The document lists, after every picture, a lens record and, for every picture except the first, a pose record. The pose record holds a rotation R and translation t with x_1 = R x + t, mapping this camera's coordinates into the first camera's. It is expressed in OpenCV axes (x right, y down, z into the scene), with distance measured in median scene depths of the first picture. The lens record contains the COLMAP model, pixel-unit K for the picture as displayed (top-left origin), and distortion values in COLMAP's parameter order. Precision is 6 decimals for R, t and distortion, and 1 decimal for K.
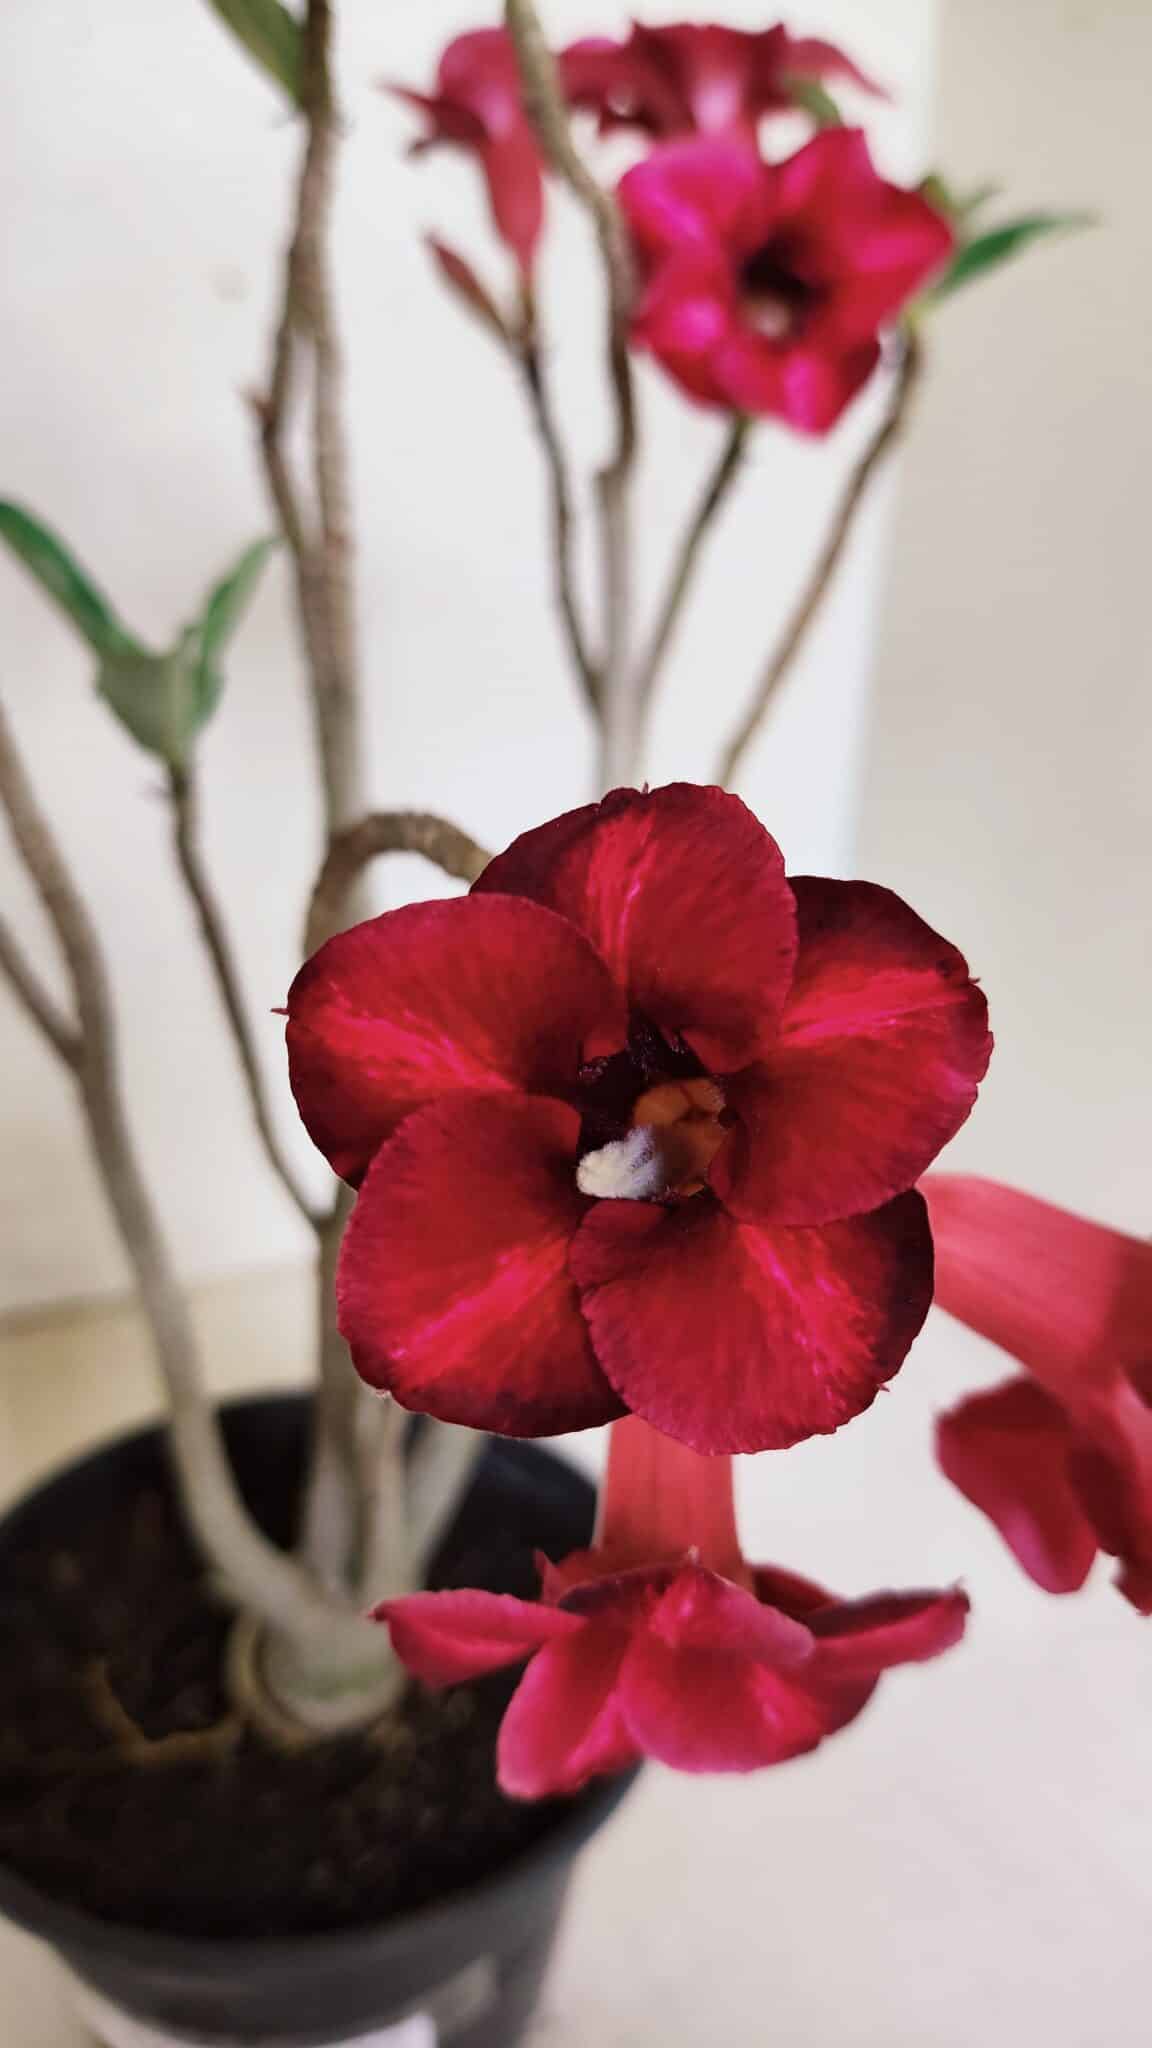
lens RADIAL K [[1451.0, 0, 576.0], [0, 1451.0, 1024.0], [0, 0, 1]] dist [0.060031, -0.105658]
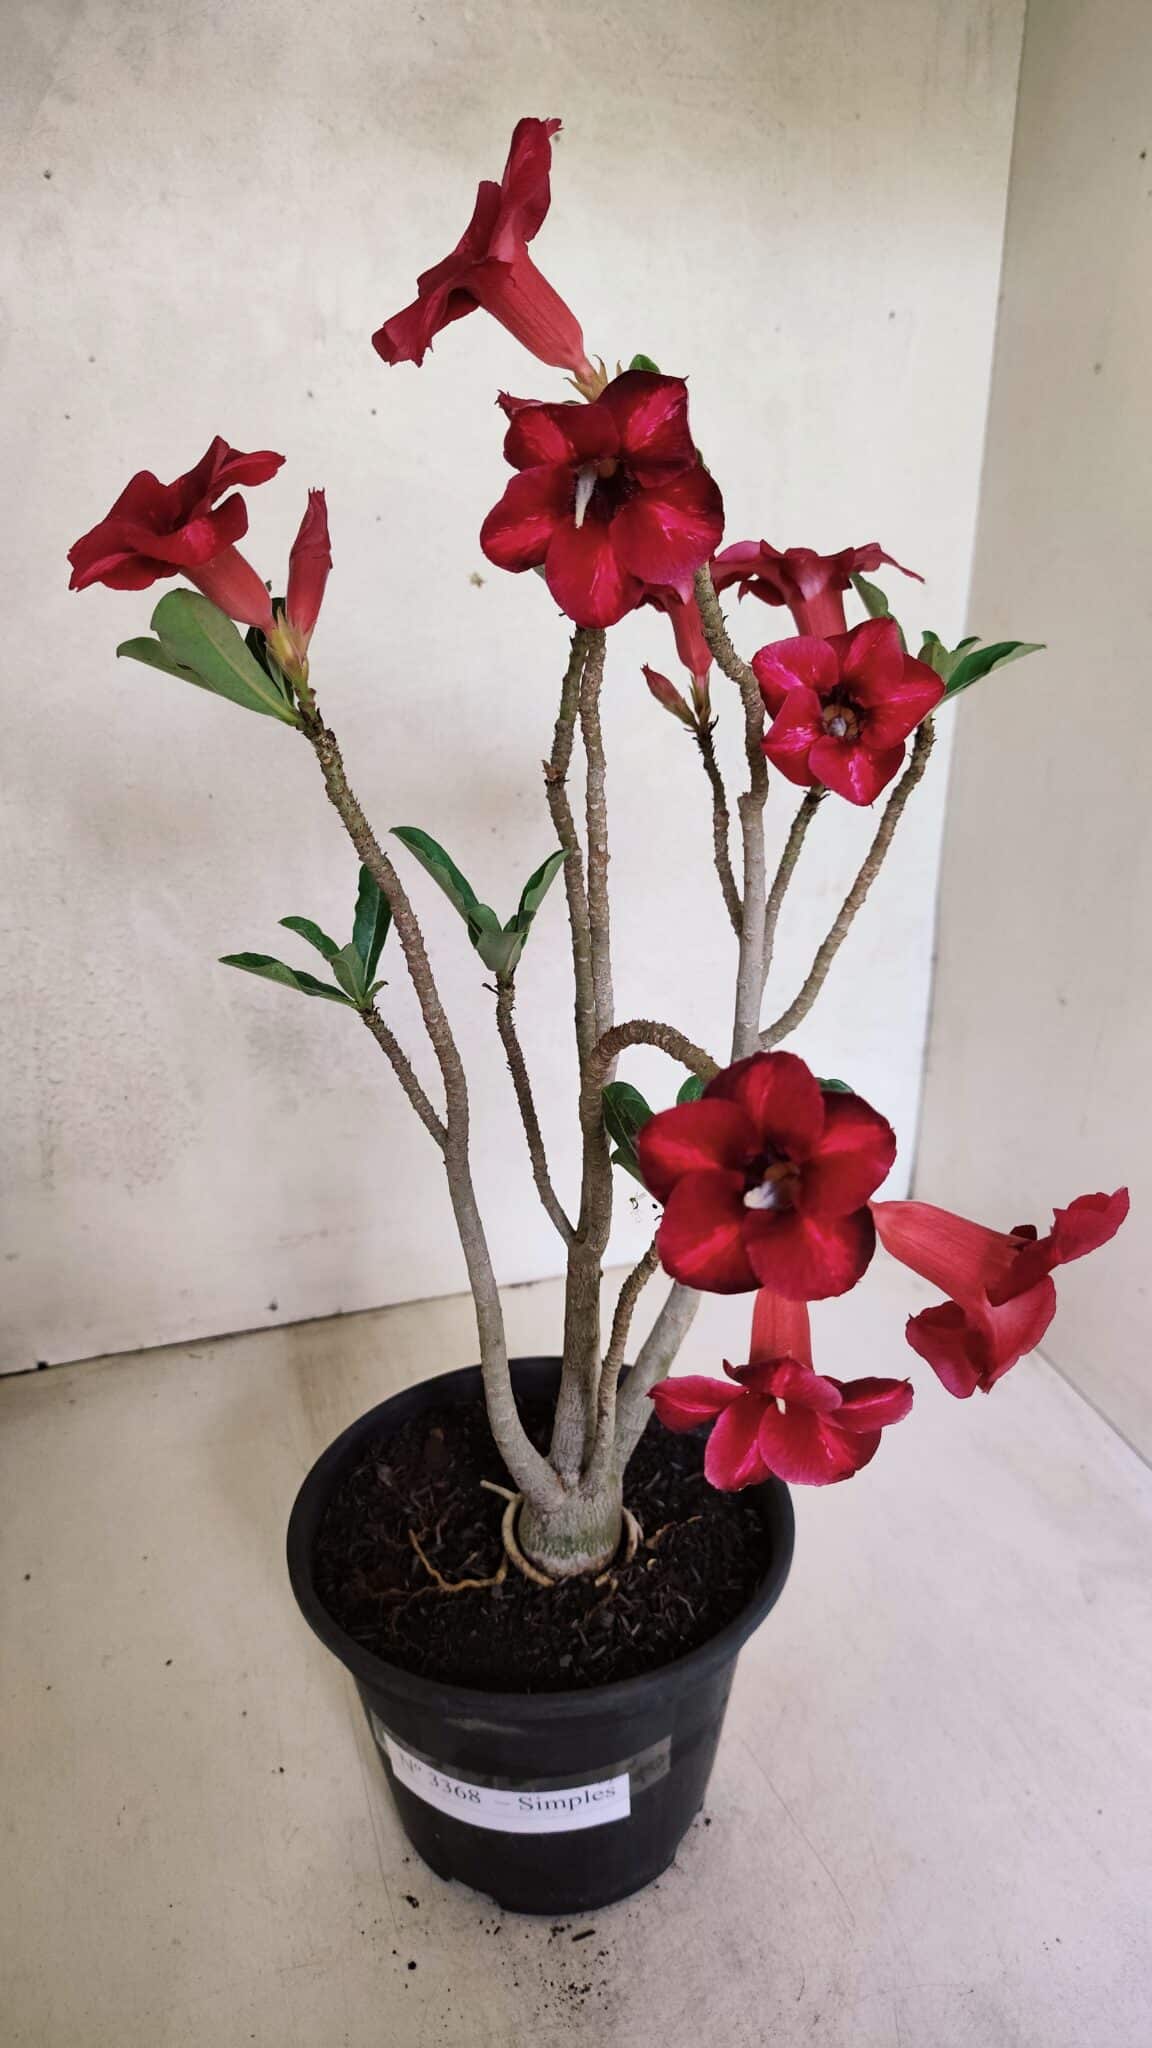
lens RADIAL K [[1451.0, 0, 576.0], [0, 1451.0, 1024.0], [0, 0, 1]] dist [0.060031, -0.105658]
pose [[0.996024, -0.000739, -0.089084, -0.047641], [-0.002330, 0.999407, -0.034343, -0.090507], [0.089057, 0.034414, 0.995432, -1.206886]]
